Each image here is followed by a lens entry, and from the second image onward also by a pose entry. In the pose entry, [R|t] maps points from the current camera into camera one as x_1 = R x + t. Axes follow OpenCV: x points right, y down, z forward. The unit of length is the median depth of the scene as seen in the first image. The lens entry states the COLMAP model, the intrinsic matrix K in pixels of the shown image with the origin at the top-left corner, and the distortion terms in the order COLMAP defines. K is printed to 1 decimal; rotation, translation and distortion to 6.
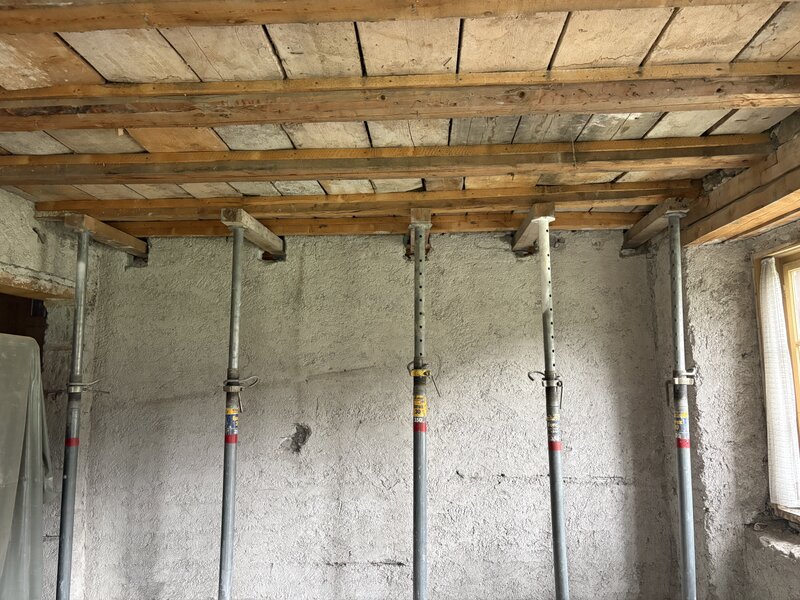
lens RADIAL K [[612.7, 0, 400.6], [0, 612.7, 297.1], [0, 0, 1]] dist [0.074887, -0.076727]
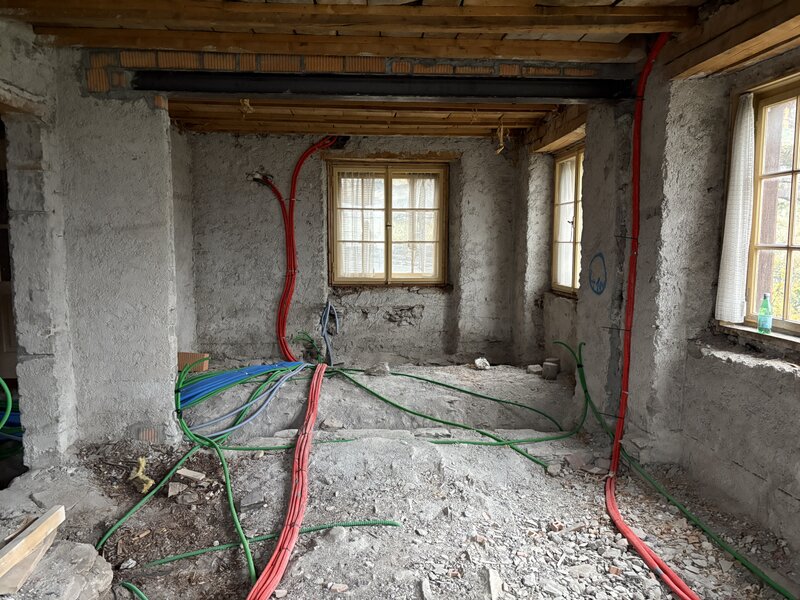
lens RADIAL K [[612.7, 0, 401.4], [0, 612.7, 301.9], [0, 0, 1]] dist [0.074887, -0.076727]
pose [[0.994787, 0.007224, 0.101718, -0.082872], [-0.030988, 0.971733, 0.234040, 0.047746], [-0.097152, -0.235972, 0.966891, -0.028000]]
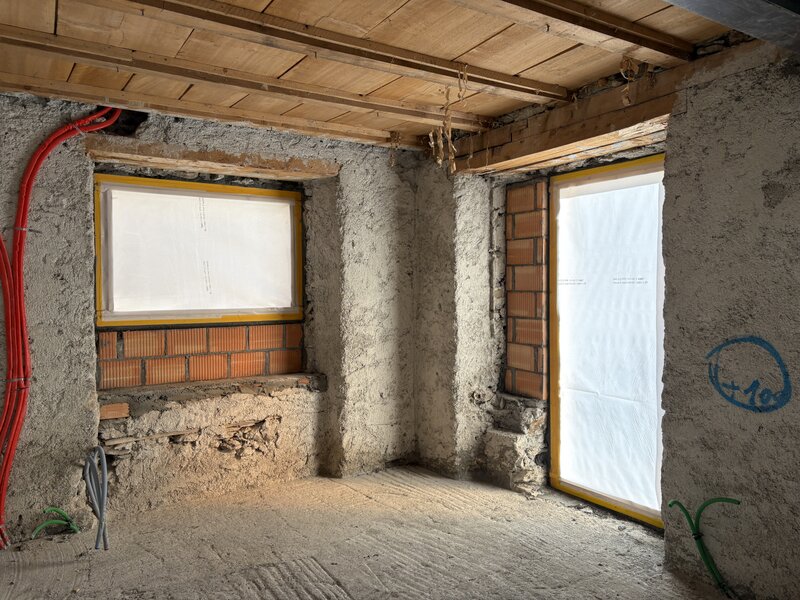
lens RADIAL K [[612.7, 0, 407.3], [0, 612.7, 296.3], [0, 0, 1]] dist [0.074887, -0.076727]
pose [[0.814918, -0.002680, 0.579570, -0.308367], [-0.083624, 0.988982, 0.122155, 0.140217], [-0.573512, -0.148012, 0.805715, 0.899587]]
